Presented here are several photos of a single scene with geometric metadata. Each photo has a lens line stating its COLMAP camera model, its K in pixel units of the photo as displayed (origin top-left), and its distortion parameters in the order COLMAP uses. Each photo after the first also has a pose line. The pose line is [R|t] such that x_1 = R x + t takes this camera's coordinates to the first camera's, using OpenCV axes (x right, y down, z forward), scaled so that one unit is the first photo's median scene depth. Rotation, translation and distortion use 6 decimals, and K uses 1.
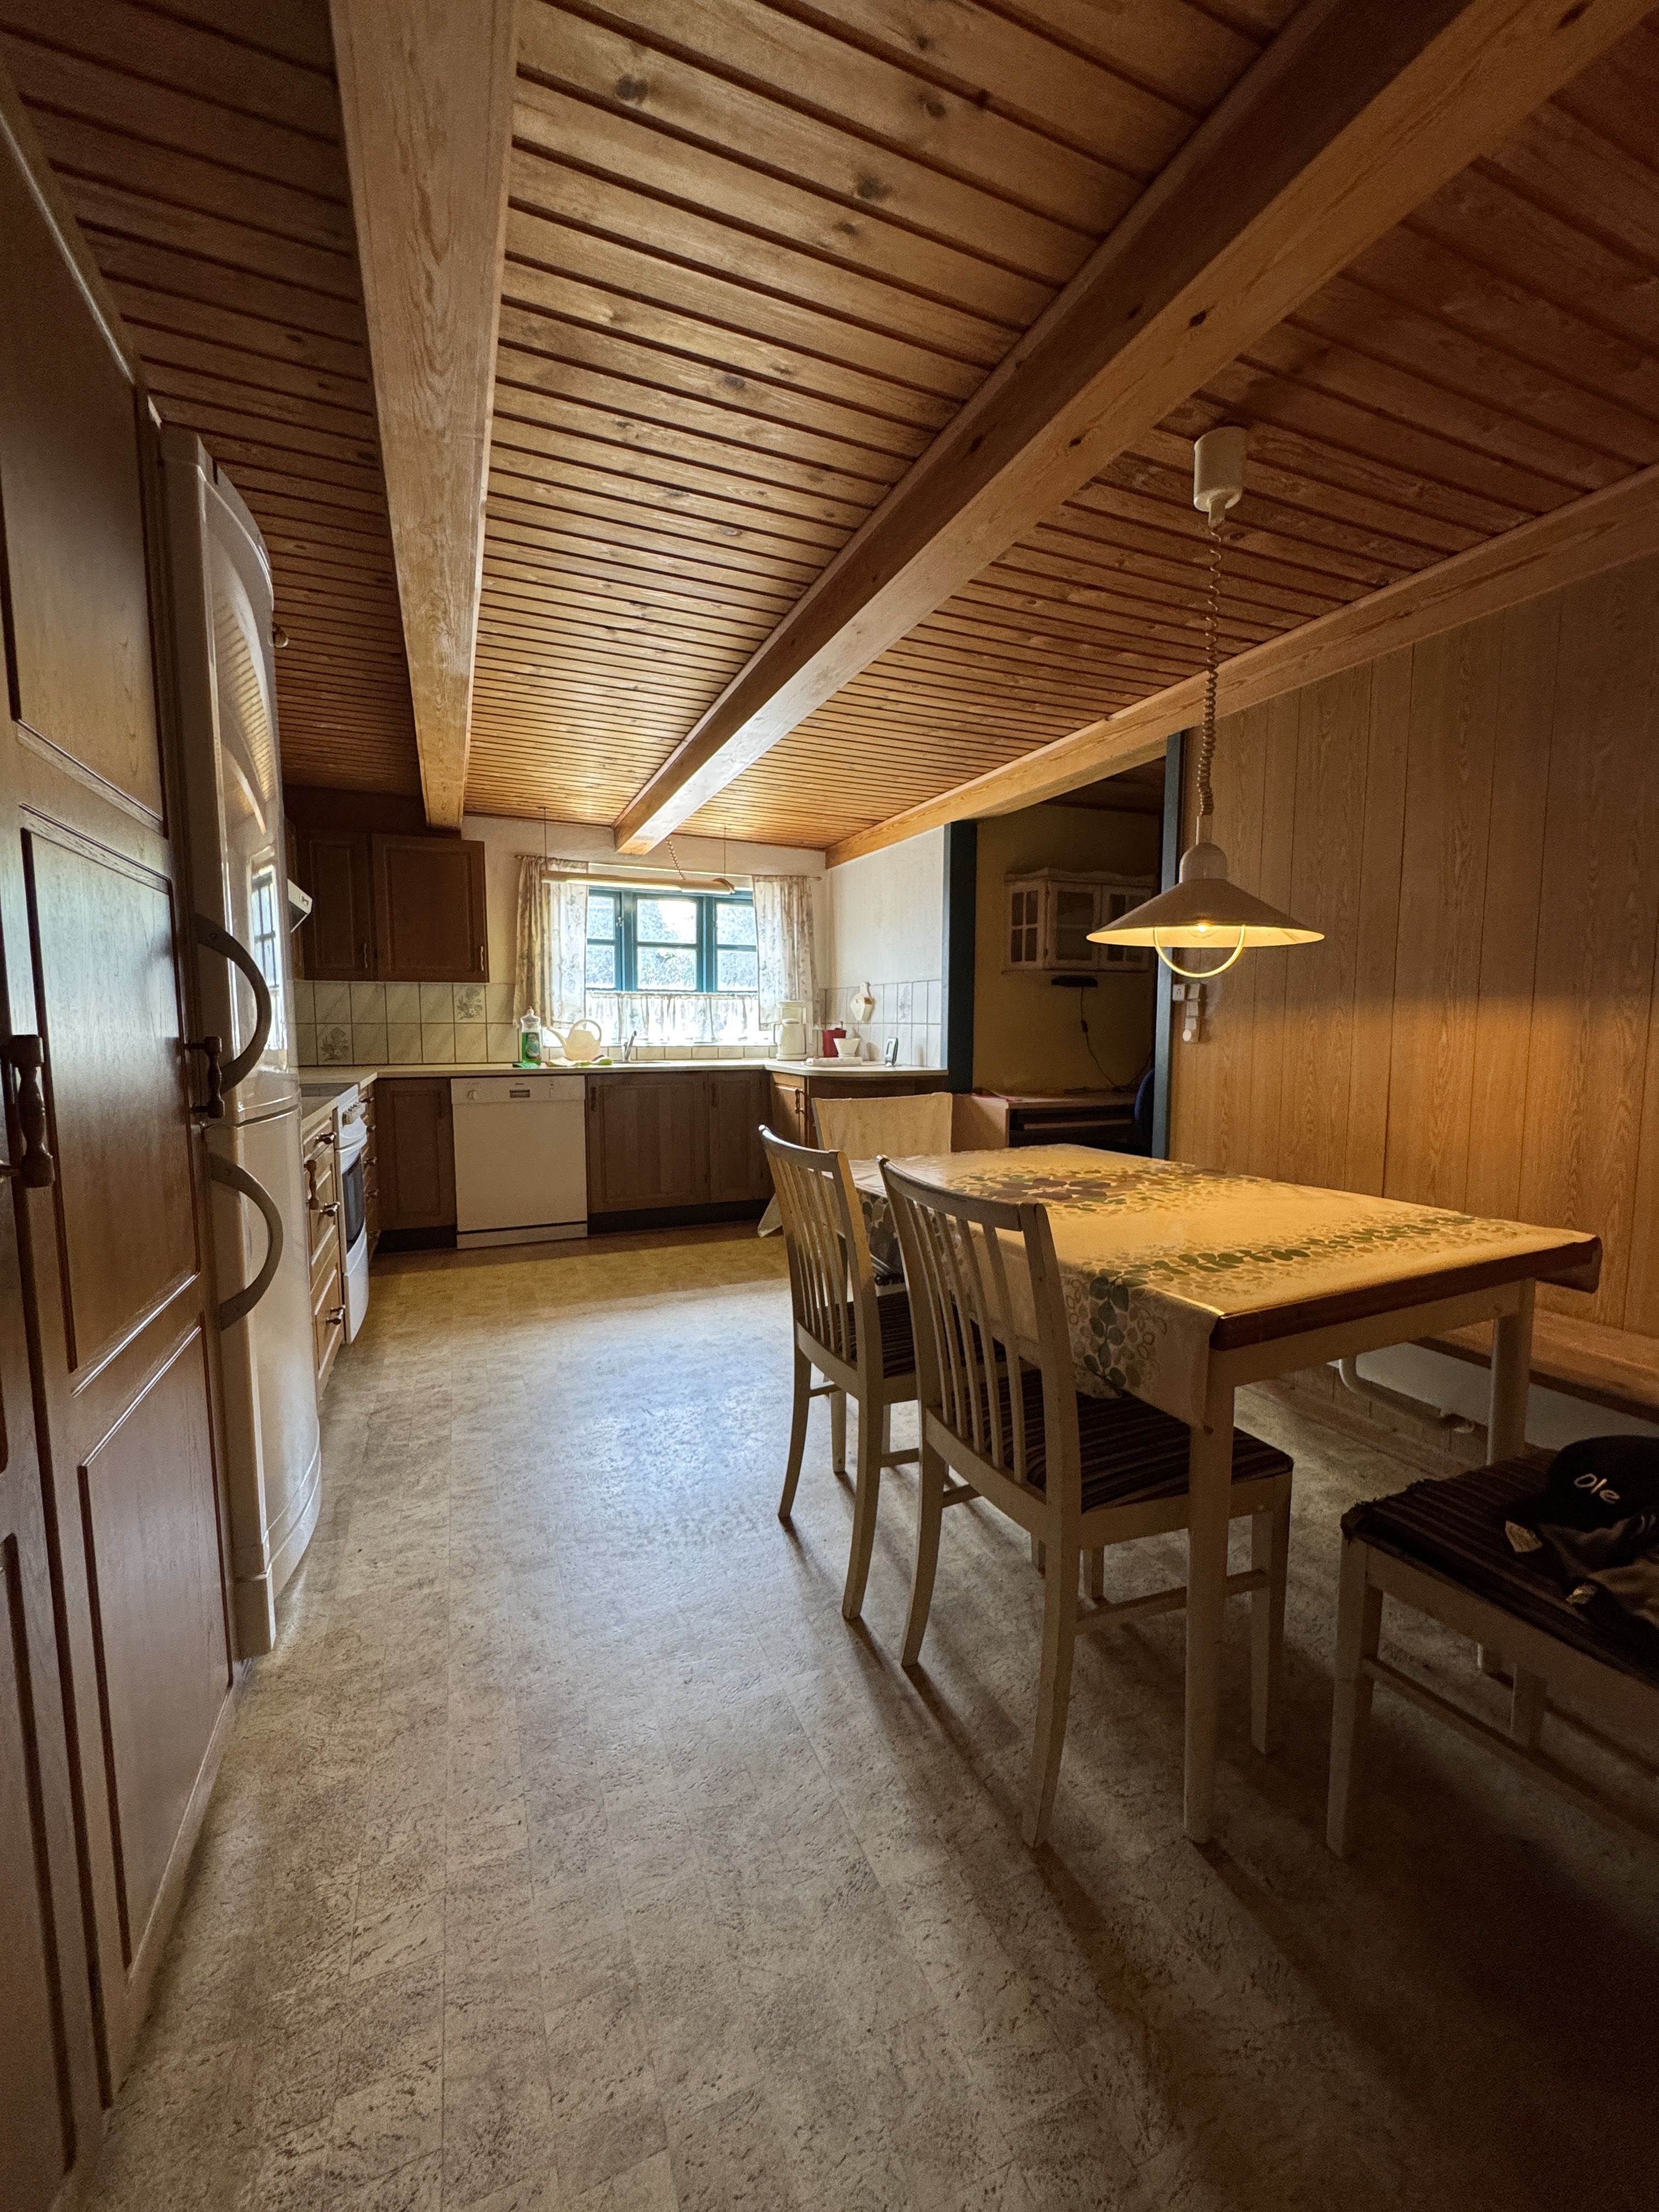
lens RADIAL K [[887.8, 0, 827.7], [0, 887.8, 1108.2], [0, 0, 1]] dist [-0.002254, -0.000030]
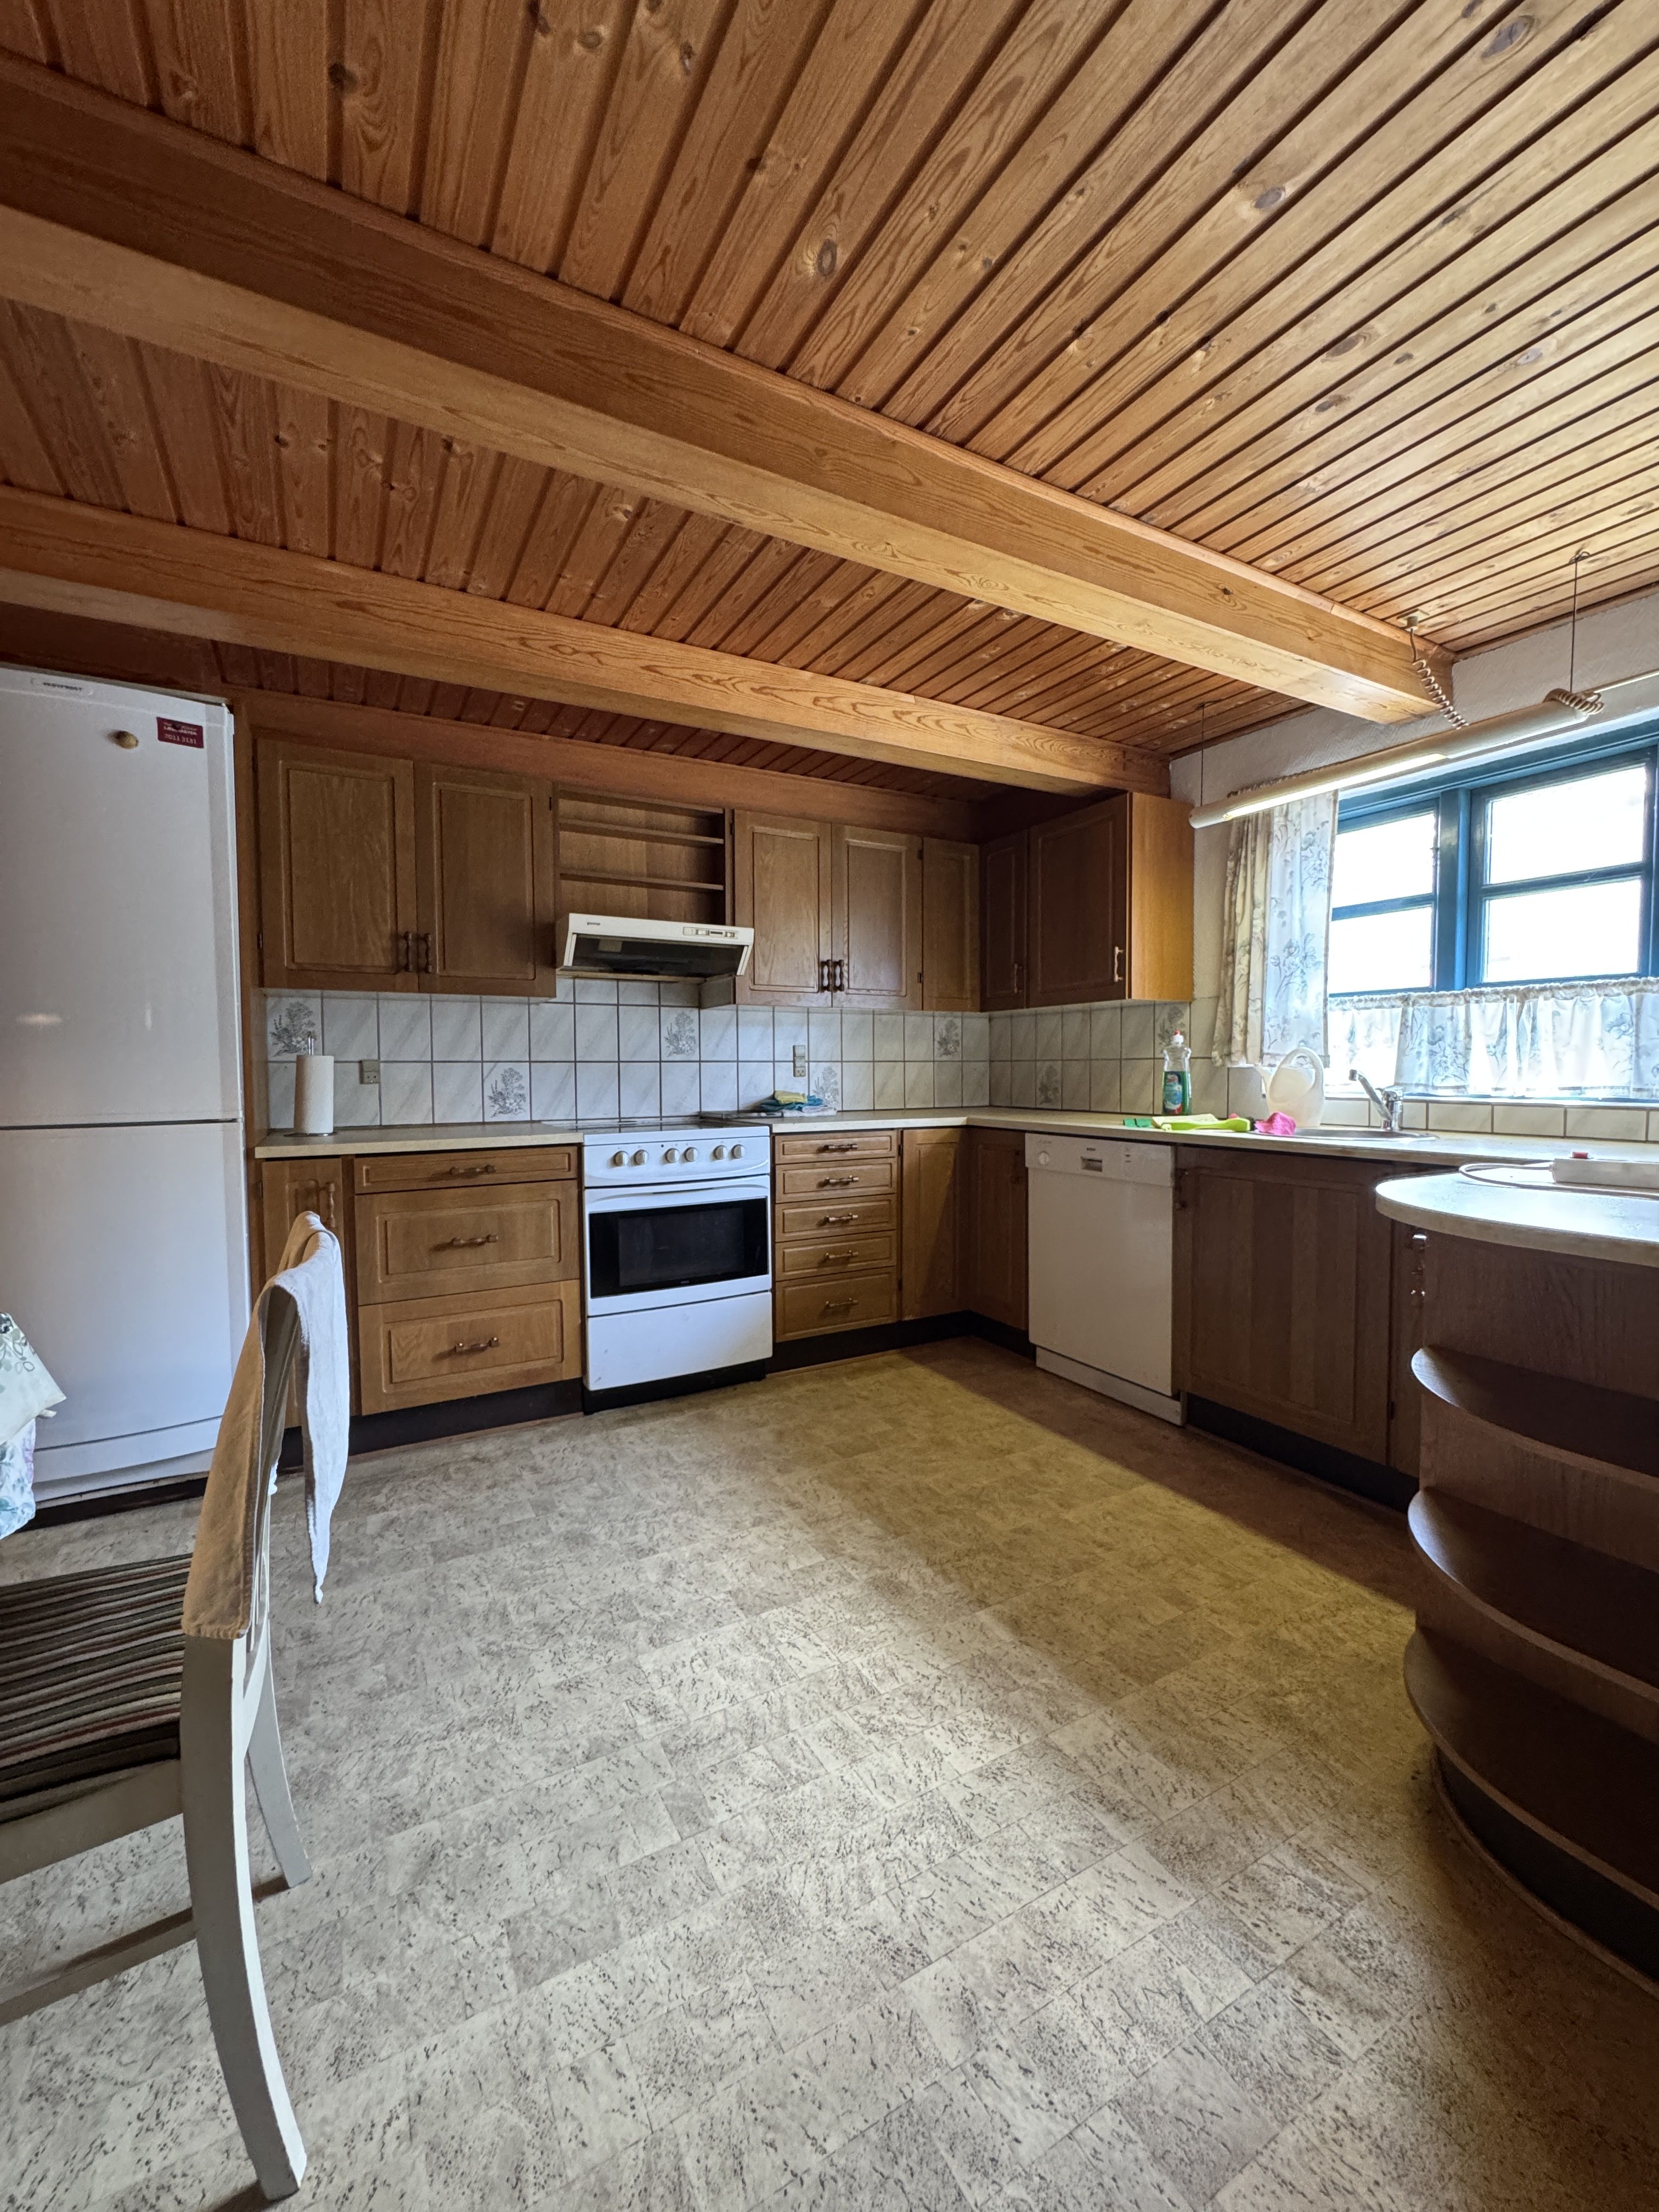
lens RADIAL K [[887.8, 0, 829.8], [0, 887.8, 1101.1], [0, 0, 1]] dist [-0.002254, -0.000030]
pose [[0.113976, 0.035704, -0.992842, 0.313874], [-0.093234, 0.995328, 0.025090, -0.068336], [0.989099, 0.089707, 0.116772, 0.816108]]
